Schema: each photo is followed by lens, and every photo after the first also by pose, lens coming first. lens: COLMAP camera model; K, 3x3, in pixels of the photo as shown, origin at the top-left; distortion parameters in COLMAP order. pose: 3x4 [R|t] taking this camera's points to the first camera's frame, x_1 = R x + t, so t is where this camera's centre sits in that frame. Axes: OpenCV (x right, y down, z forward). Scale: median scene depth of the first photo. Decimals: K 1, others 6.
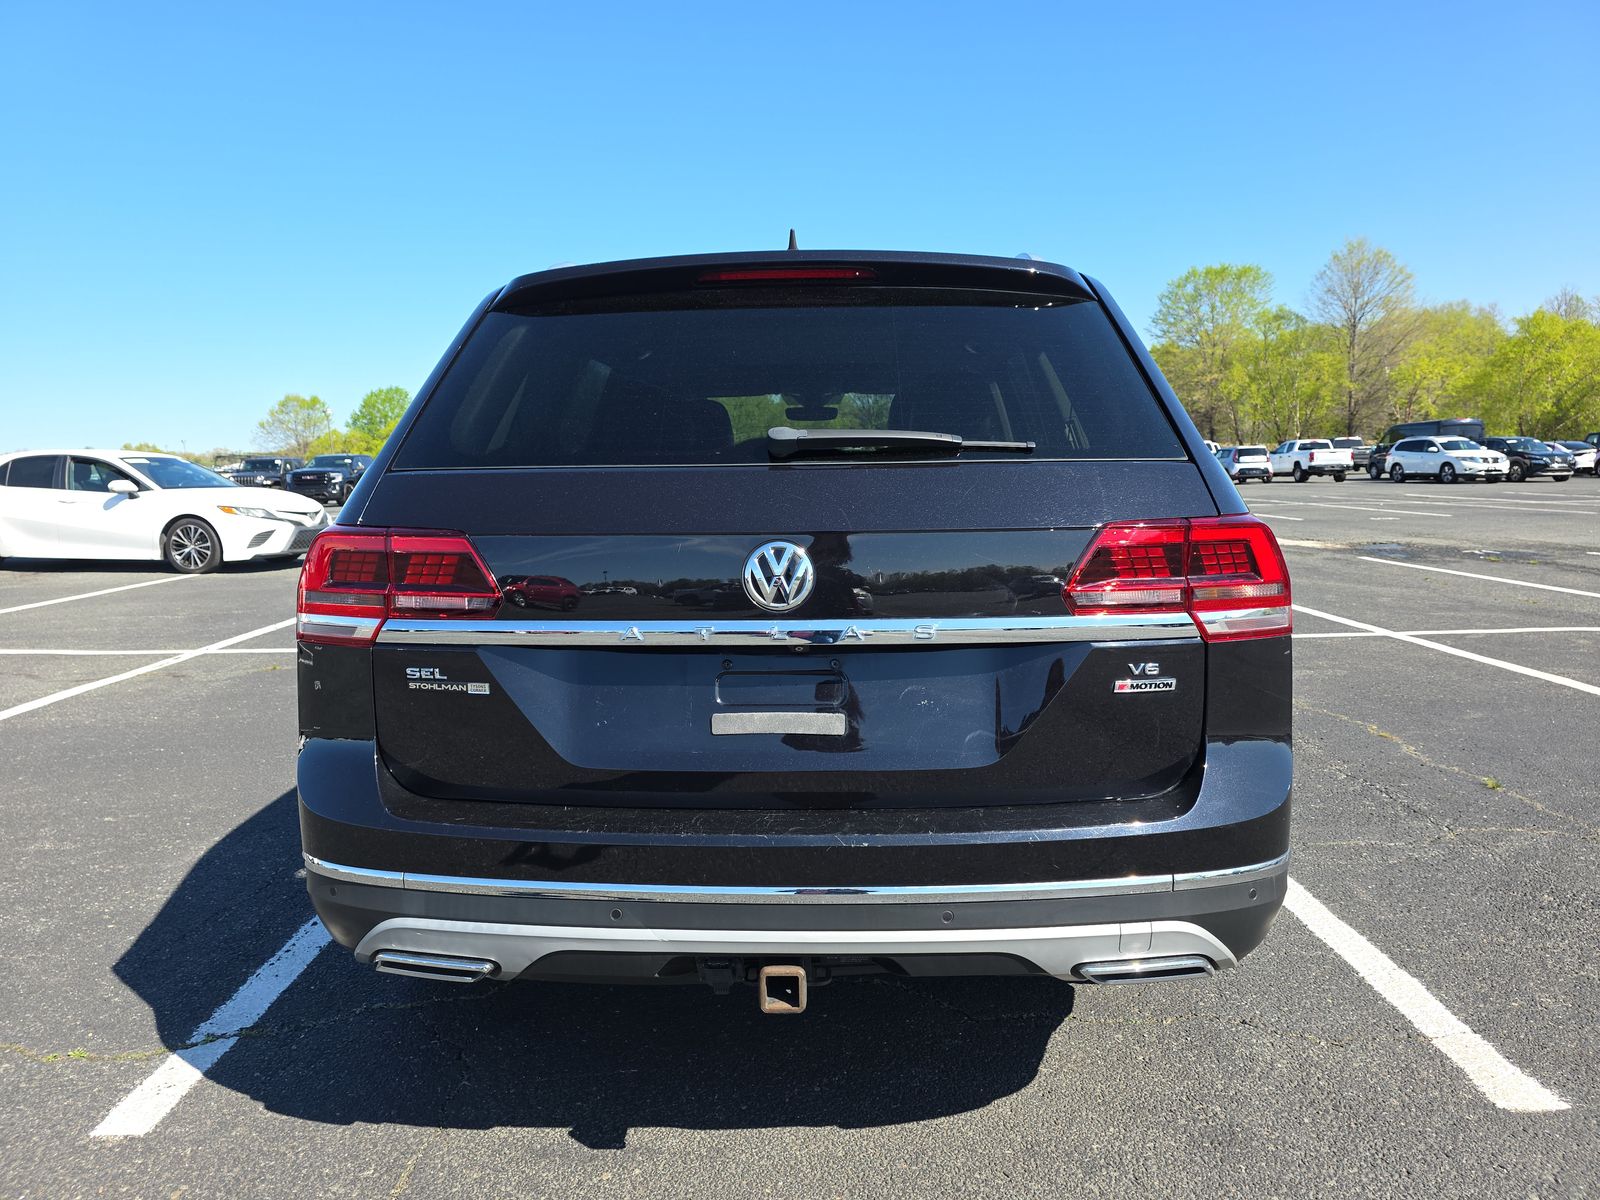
lens RADIAL K [[1048.7, 0, 810.7], [0, 1048.7, 576.7], [0, 0, 1]] dist [0.052285, -0.055776]
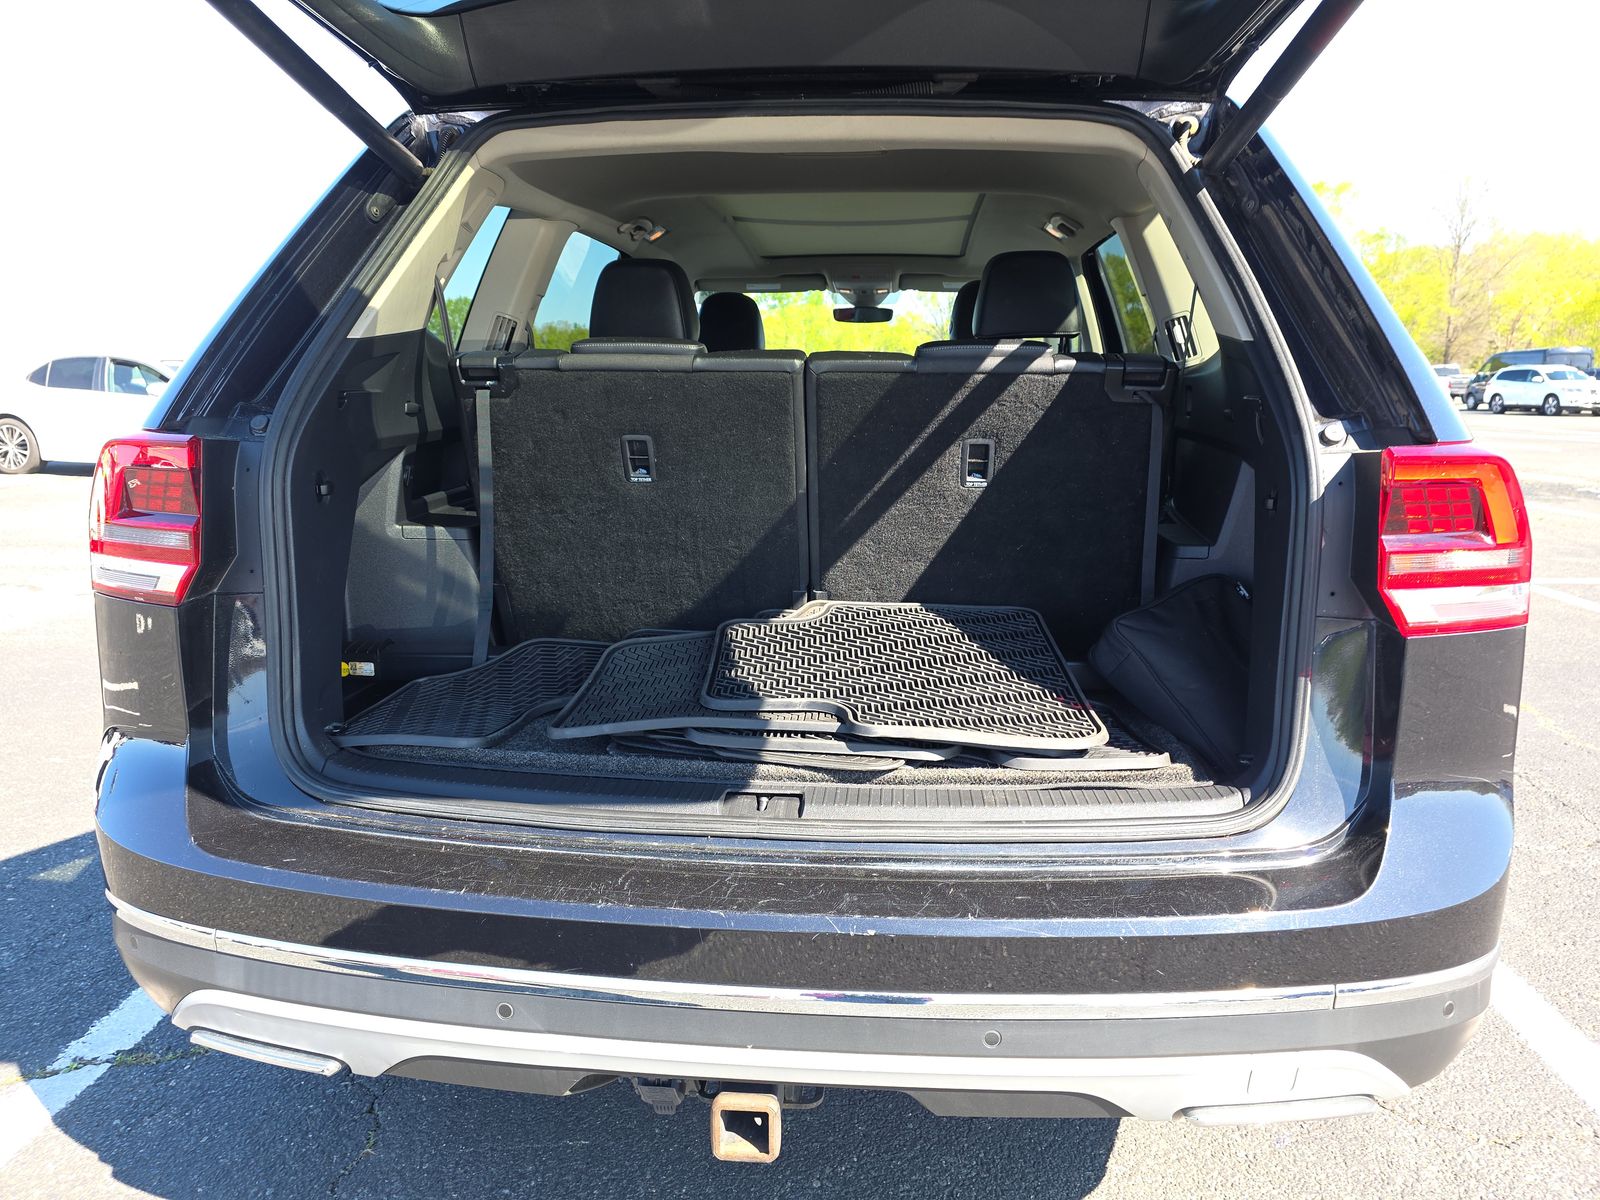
lens RADIAL K [[1048.7, 0, 810.7], [0, 1048.7, 576.7], [0, 0, 1]] dist [0.052285, -0.055776]
pose [[0.997803, 0.029103, -0.059513, 0.037722], [-0.024562, 0.996831, 0.075658, -0.014929], [0.061526, -0.074030, 0.995356, 0.281442]]
